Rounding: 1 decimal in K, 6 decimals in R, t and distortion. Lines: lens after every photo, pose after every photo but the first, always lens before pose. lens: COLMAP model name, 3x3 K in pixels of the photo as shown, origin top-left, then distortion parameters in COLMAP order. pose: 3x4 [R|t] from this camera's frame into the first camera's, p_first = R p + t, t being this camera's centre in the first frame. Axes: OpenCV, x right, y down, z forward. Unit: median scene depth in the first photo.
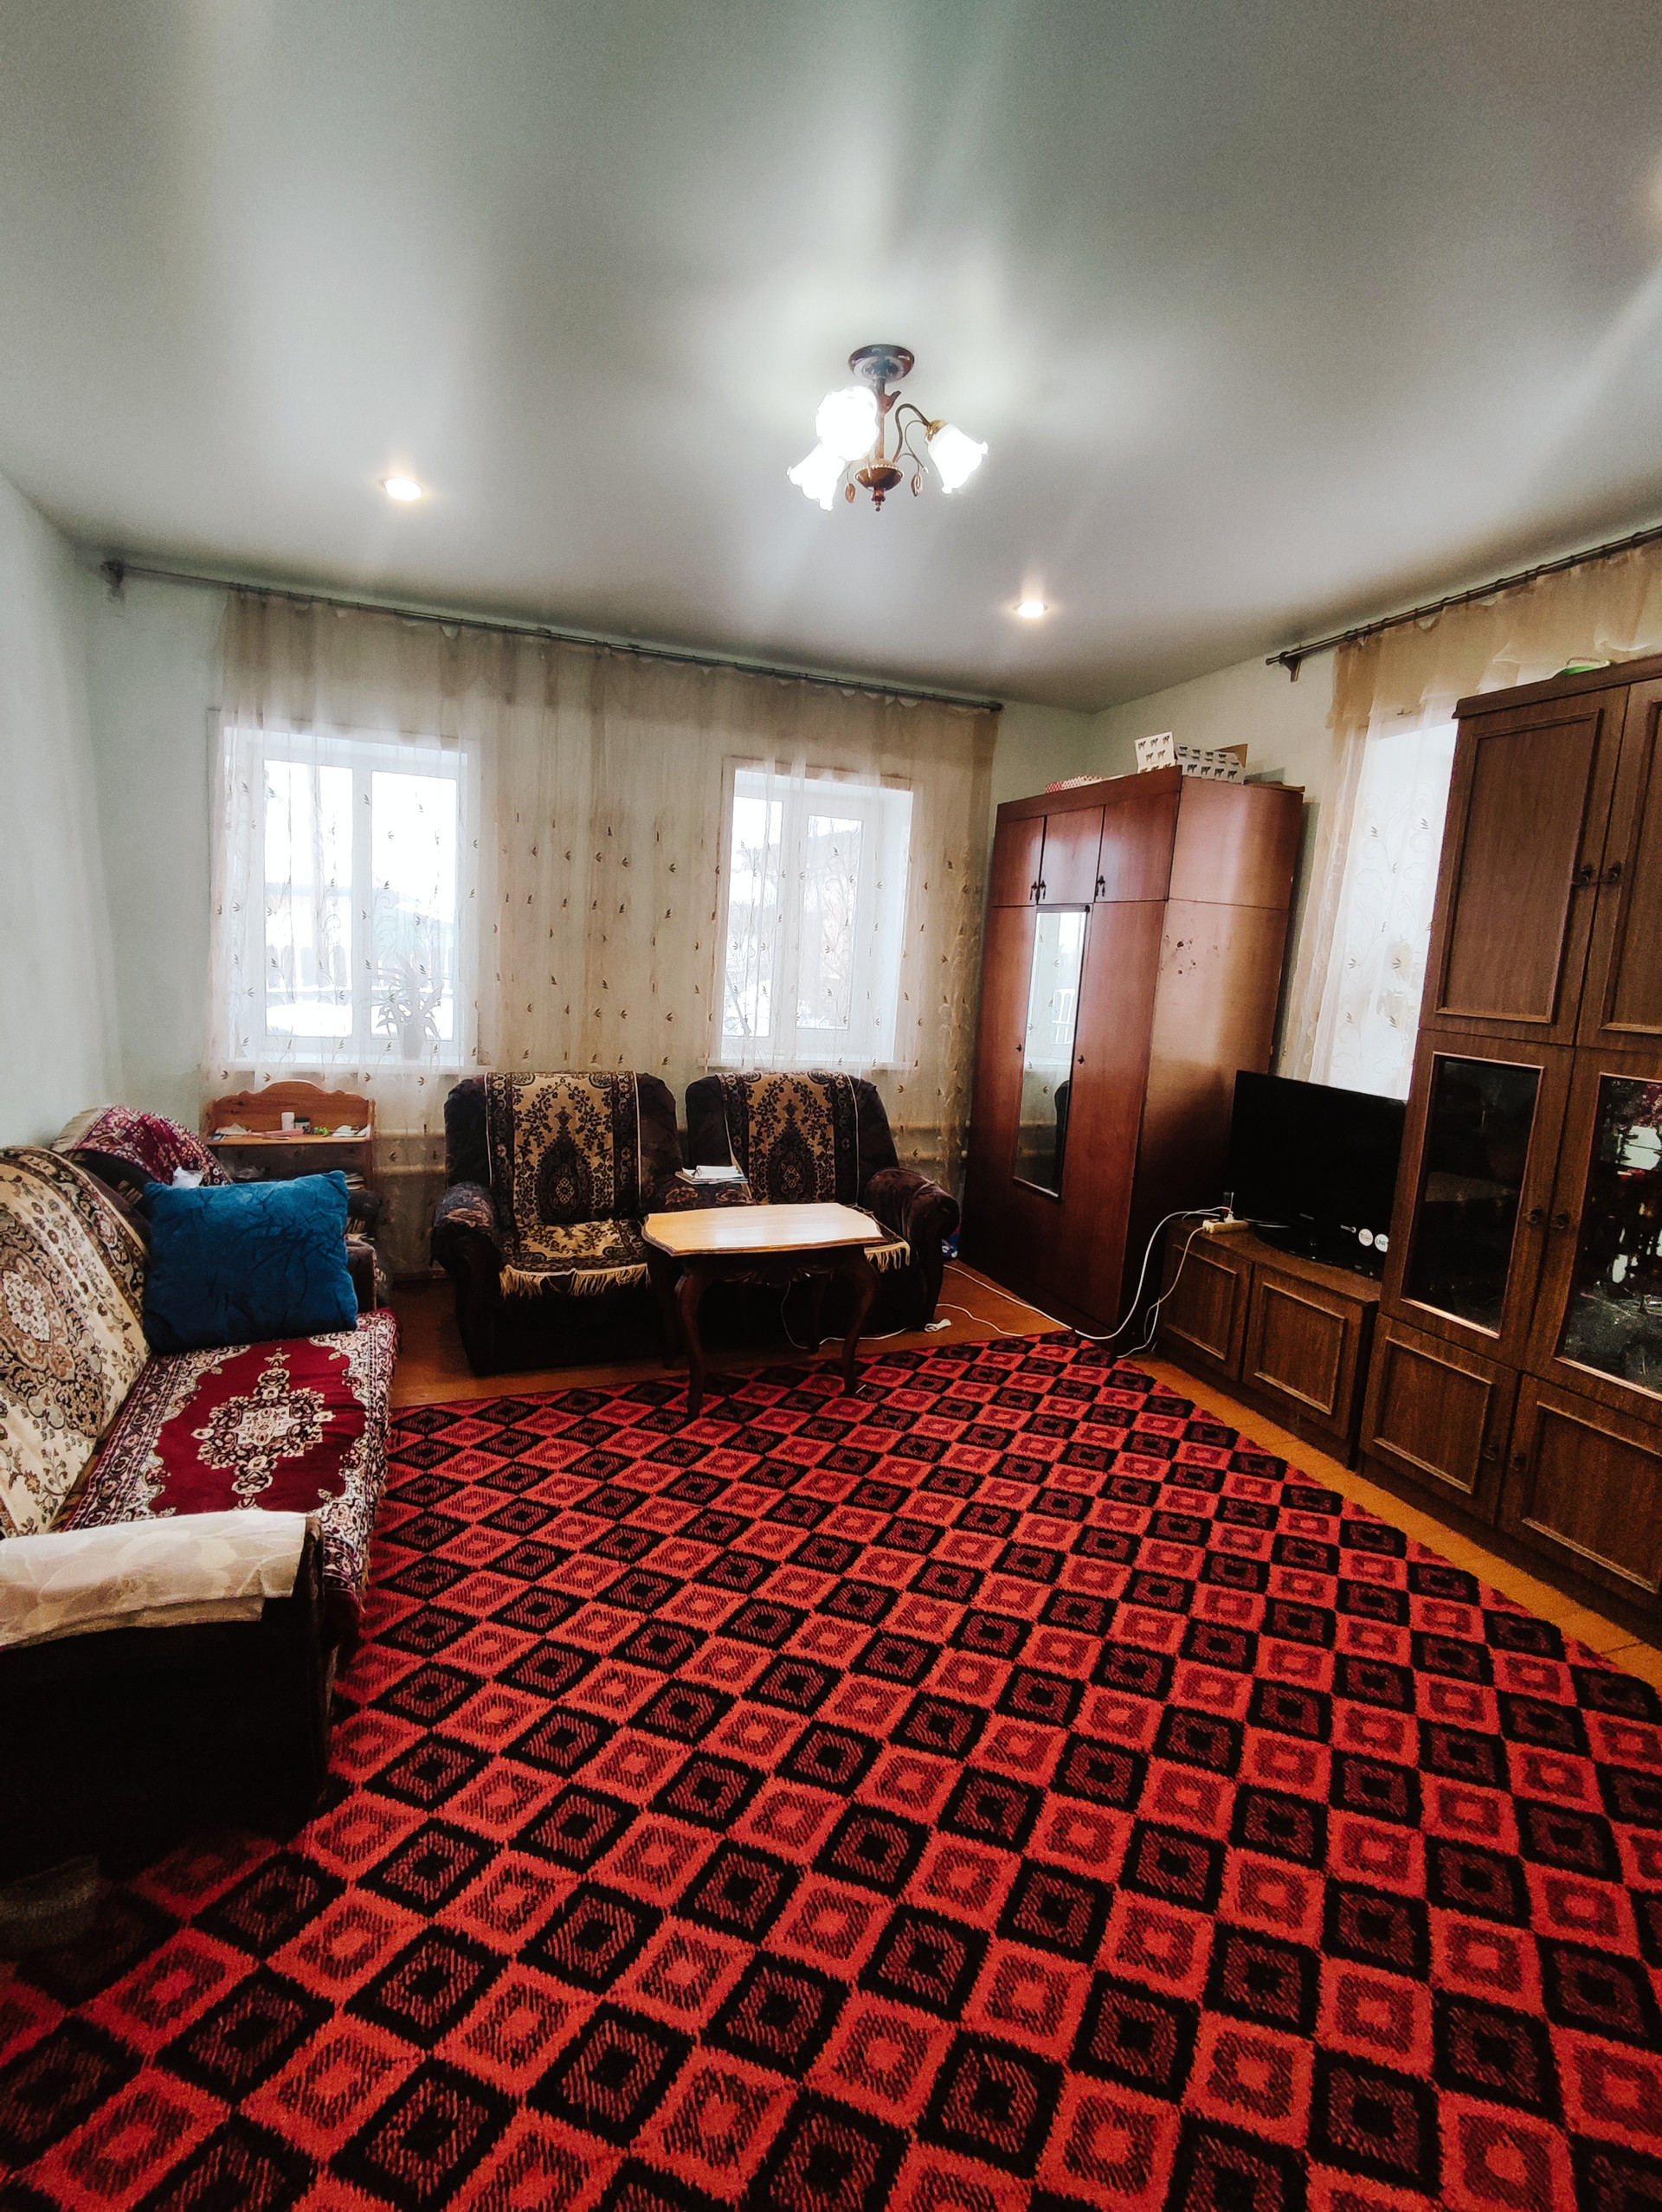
lens RADIAL K [[1028.7, 0, 819.5], [0, 1028.7, 1101.7], [0, 0, 1]] dist [0.000968, -0.000739]
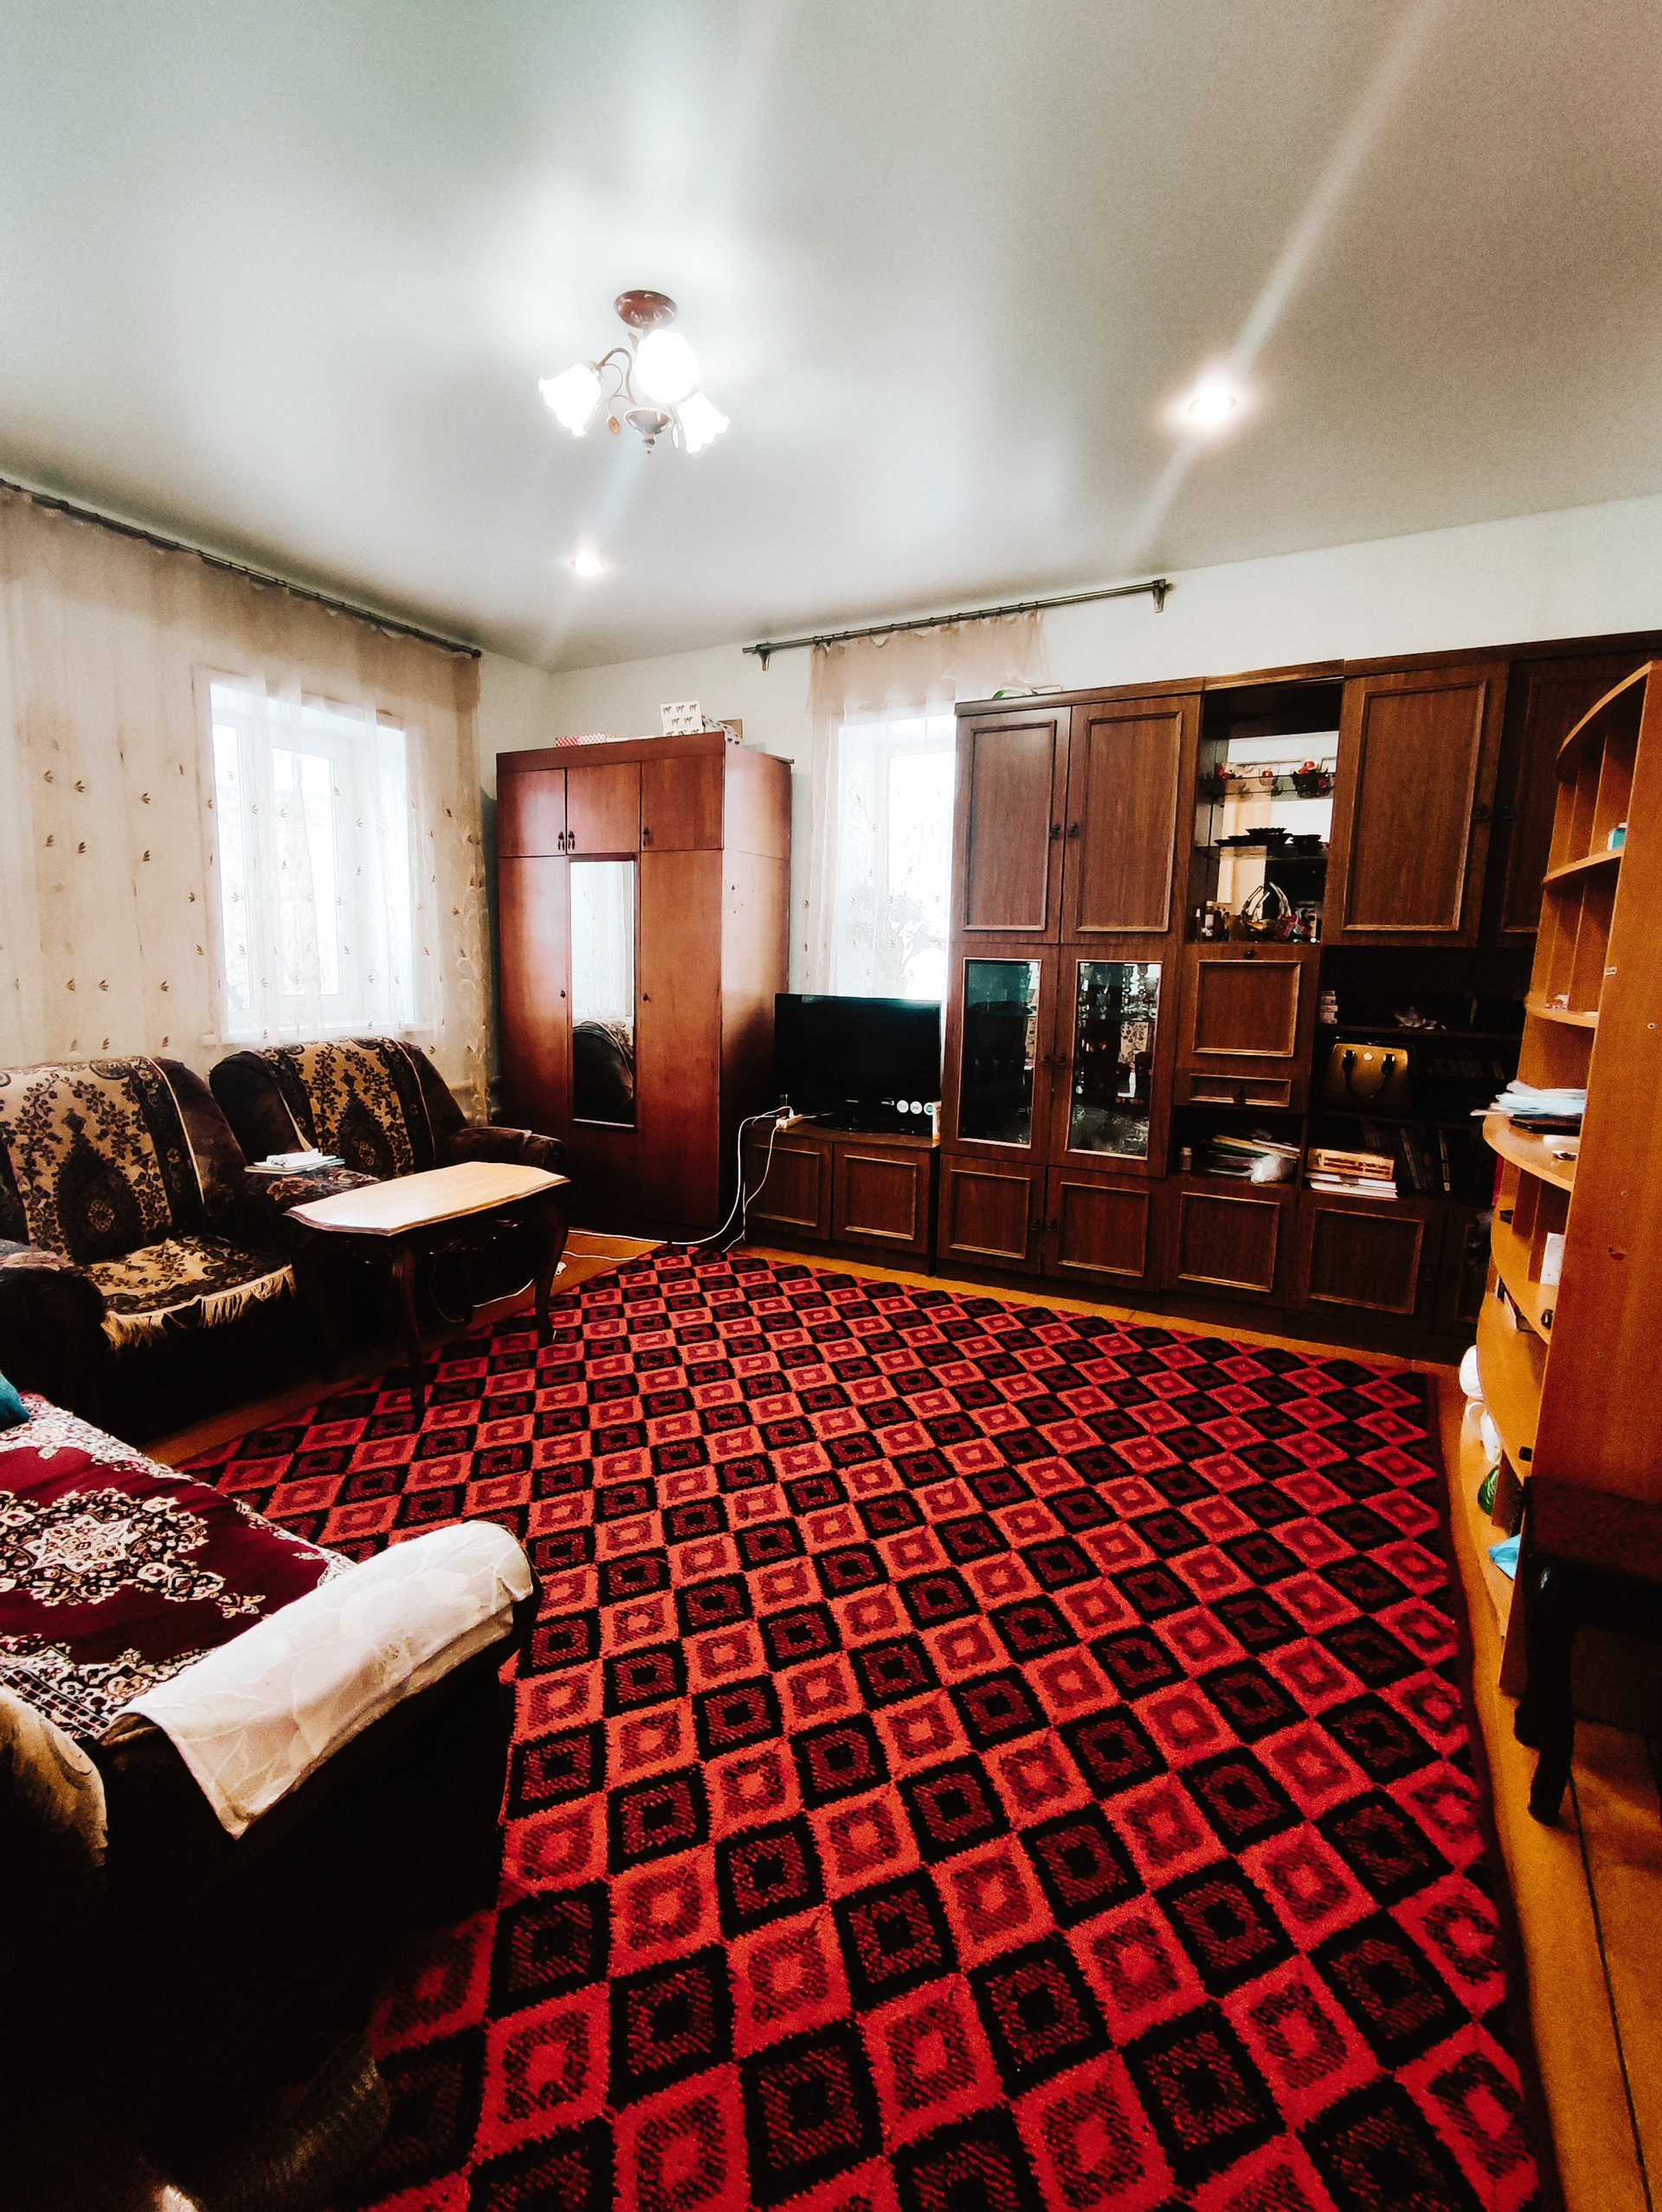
lens RADIAL K [[1028.7, 0, 811.2], [0, 1028.7, 1107.9], [0, 0, 1]] dist [0.000968, -0.000739]
pose [[0.732165, -0.142111, 0.666138, -0.368982], [0.125419, 0.989398, 0.073223, 0.018090], [-0.669481, 0.029935, 0.742226, 0.079806]]
